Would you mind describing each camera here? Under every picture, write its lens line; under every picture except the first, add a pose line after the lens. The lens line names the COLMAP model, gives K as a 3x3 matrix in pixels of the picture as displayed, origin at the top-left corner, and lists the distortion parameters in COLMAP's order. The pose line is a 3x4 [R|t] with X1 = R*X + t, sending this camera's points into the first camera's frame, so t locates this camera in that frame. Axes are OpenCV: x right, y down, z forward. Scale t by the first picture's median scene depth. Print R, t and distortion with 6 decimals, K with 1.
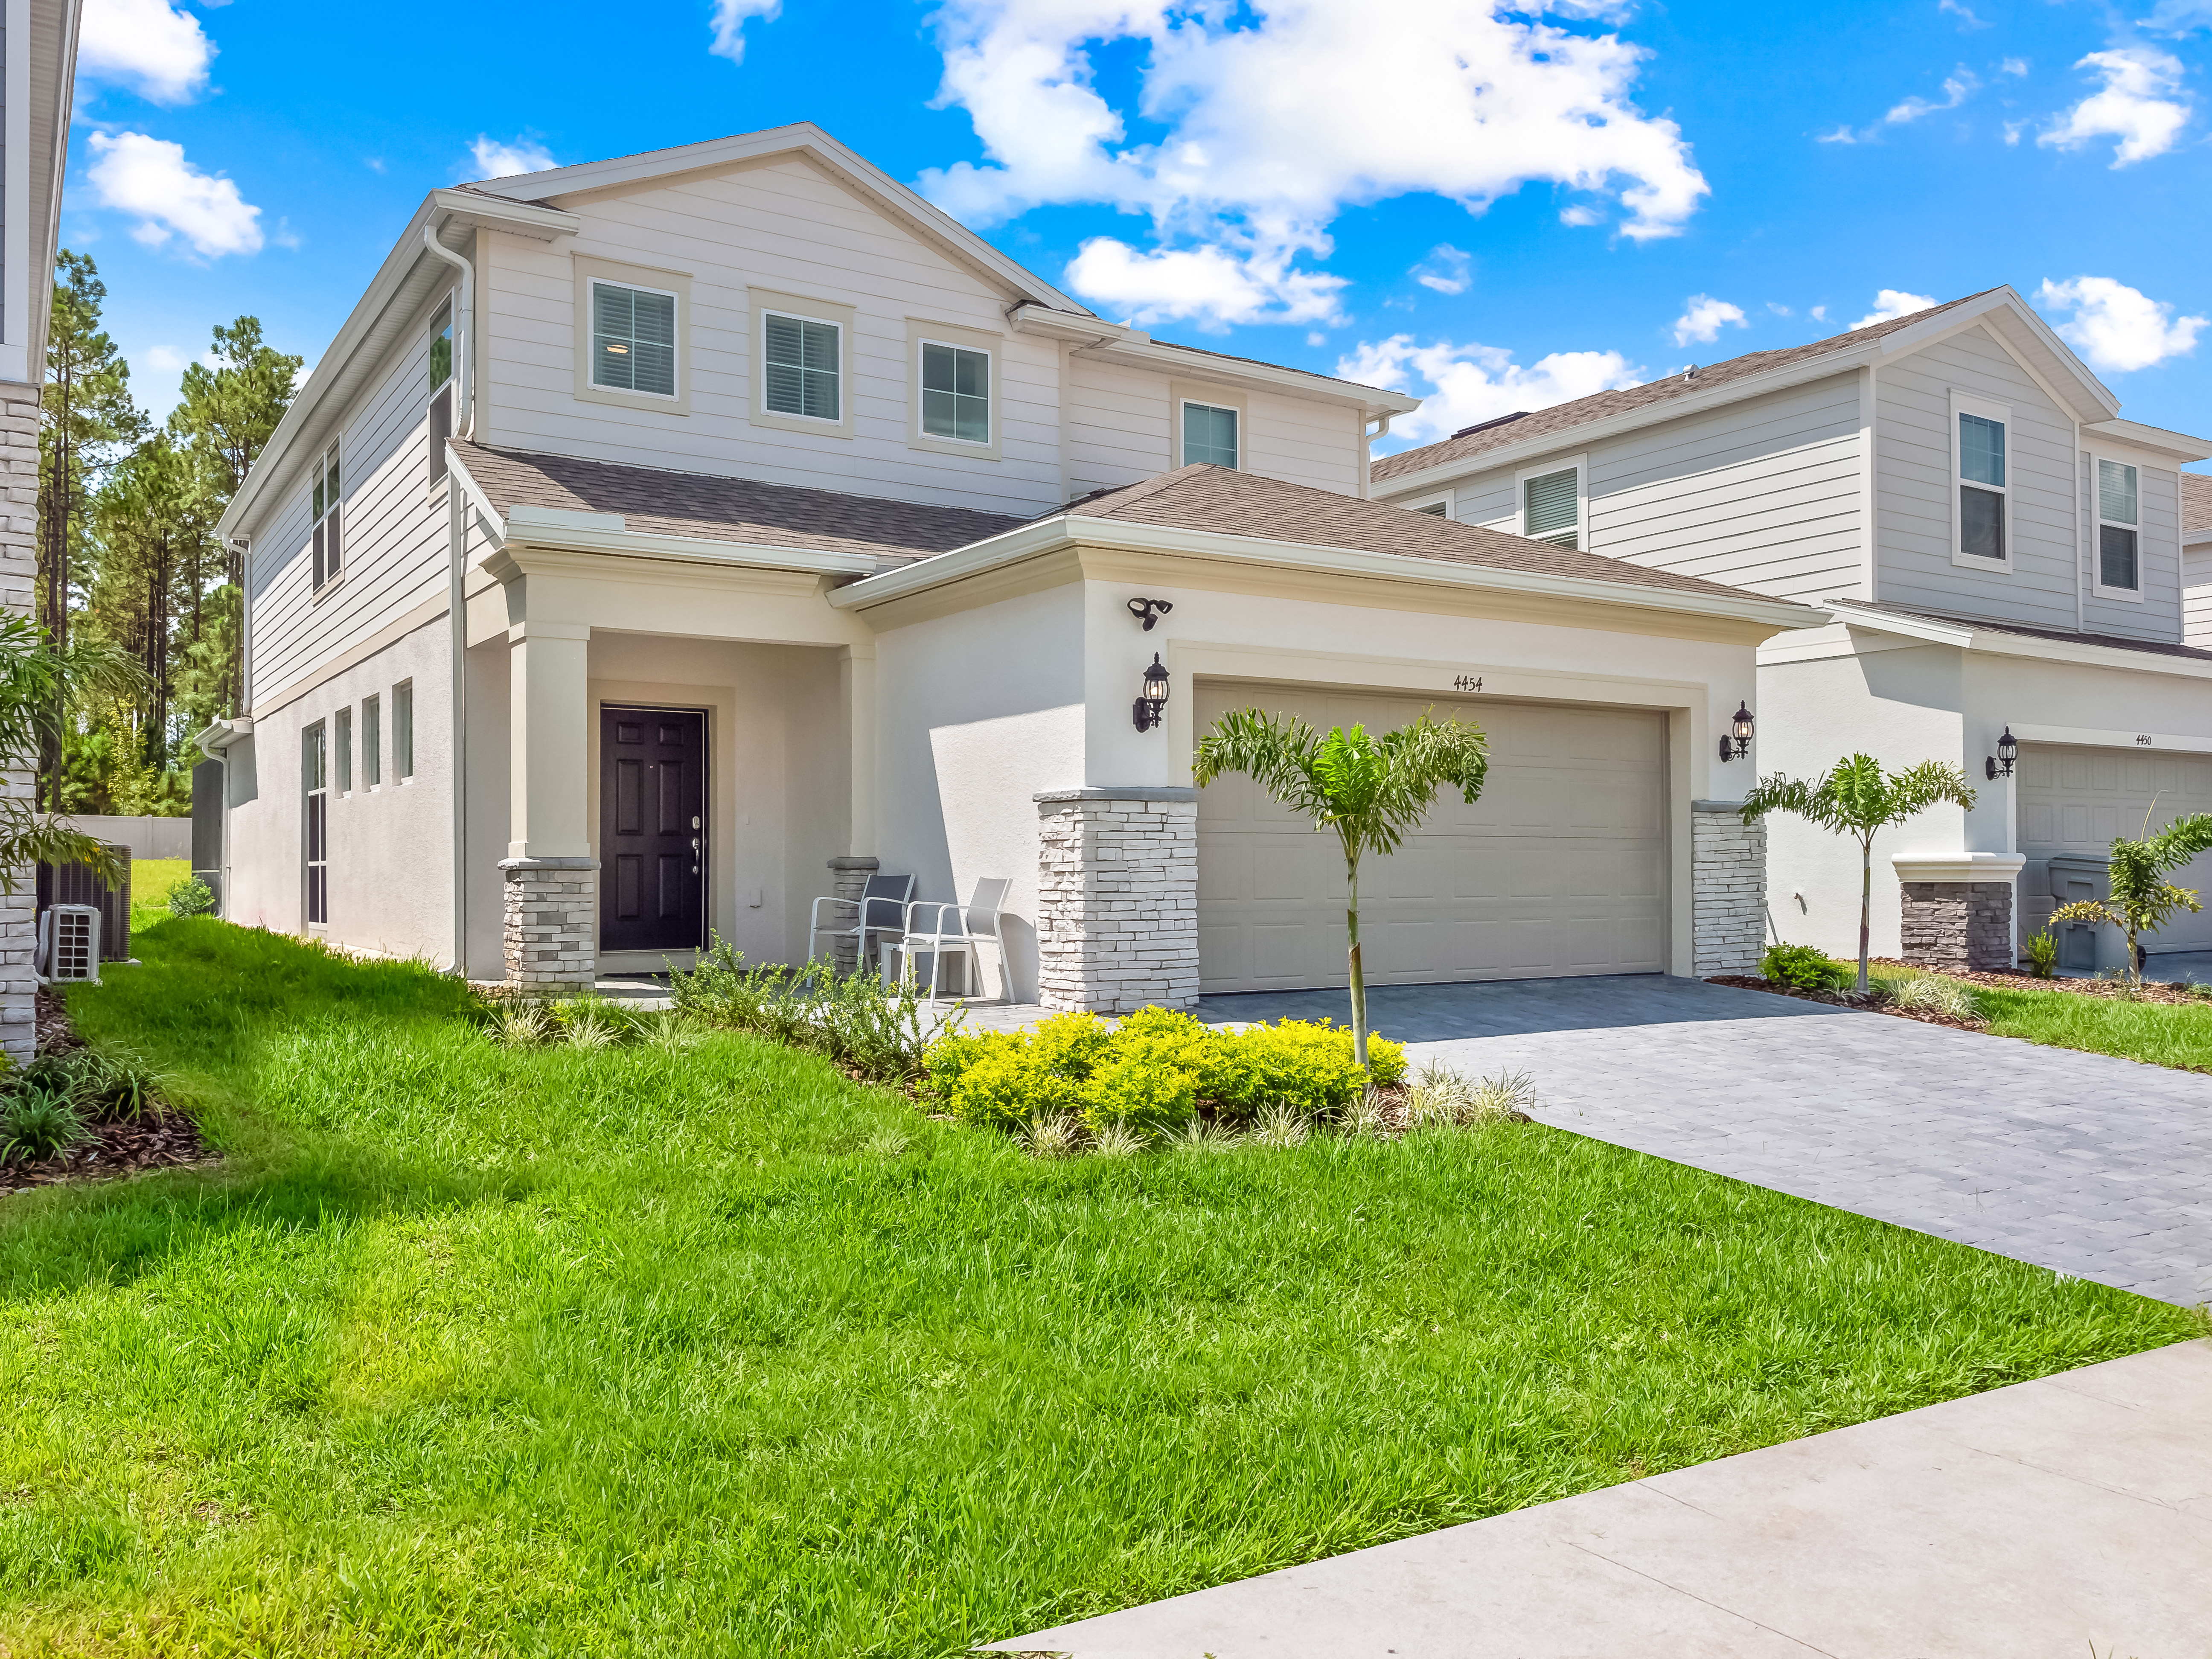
lens RADIAL K [[1755.6, 0, 1106.0], [0, 1755.6, 829.5], [0, 0, 1]] dist [-0.007328, 0.001384]
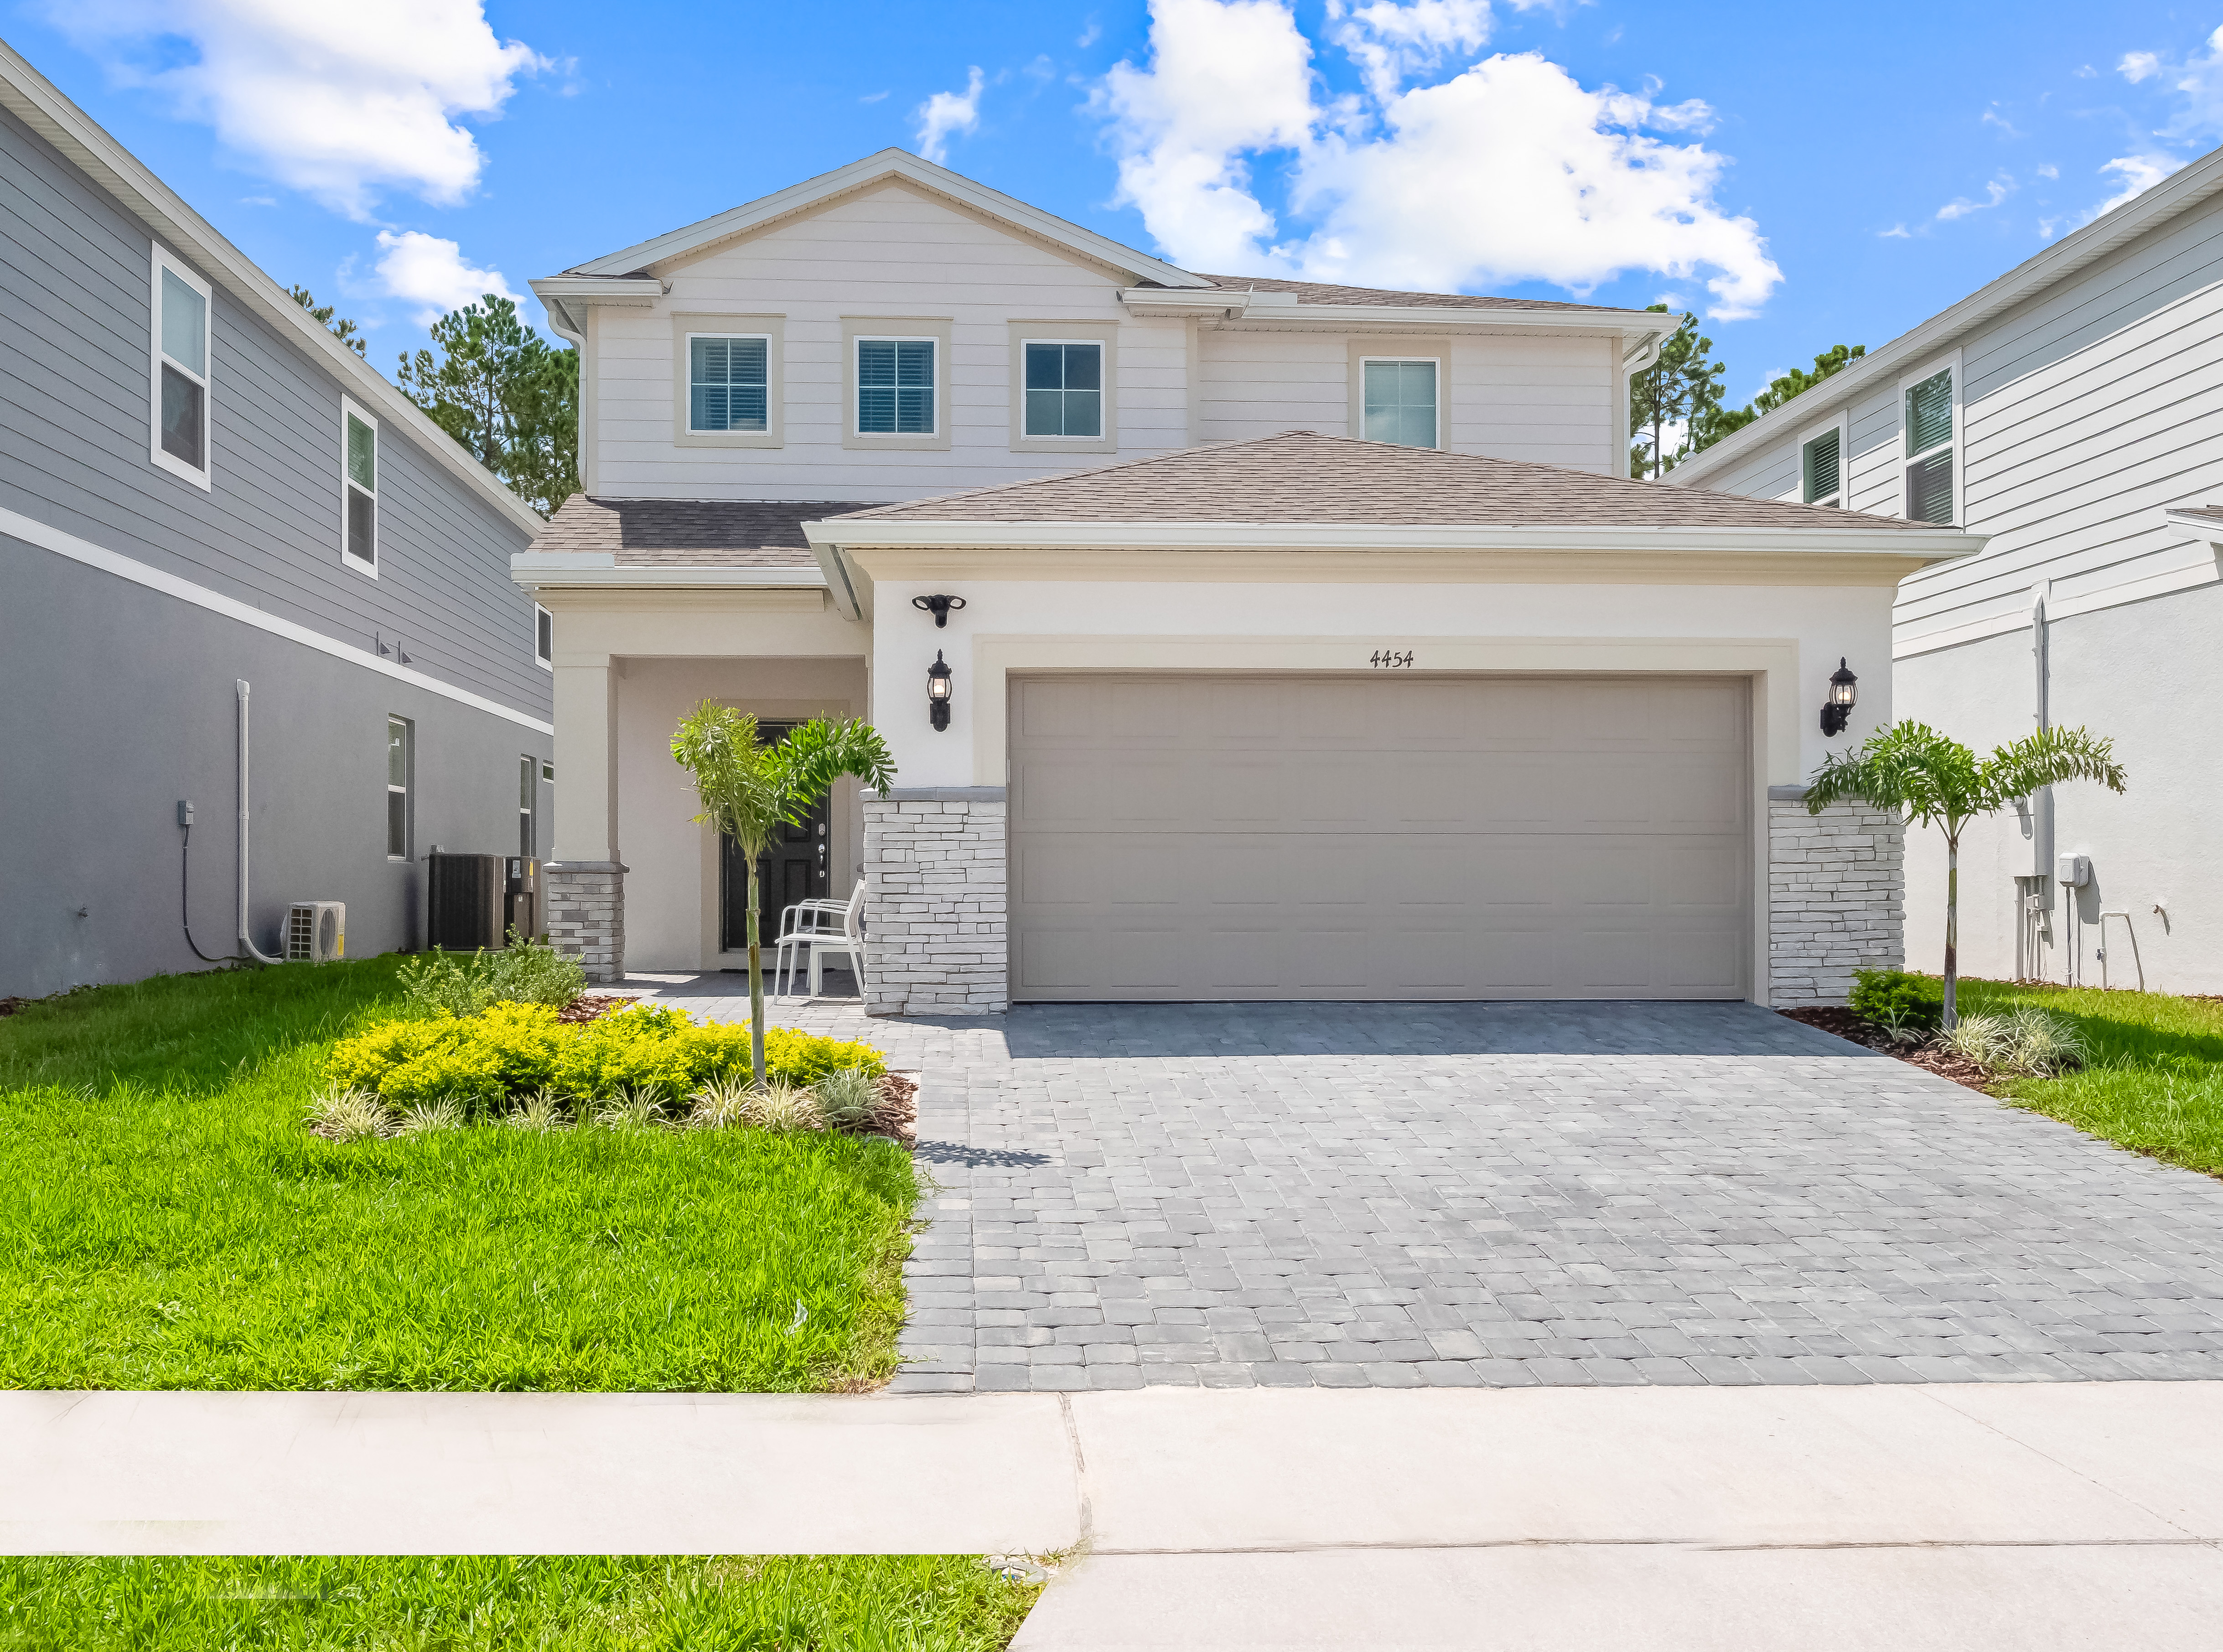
lens RADIAL K [[1886.2, 0, 1111.5], [0, 1886.2, 826.0], [0, 0, 1]] dist [-0.006669, -0.007725]
pose [[0.869021, -0.013015, -0.494603, 0.507371], [0.010200, 0.999913, -0.008390, 0.006040], [0.494670, 0.002247, 0.869078, 0.104974]]
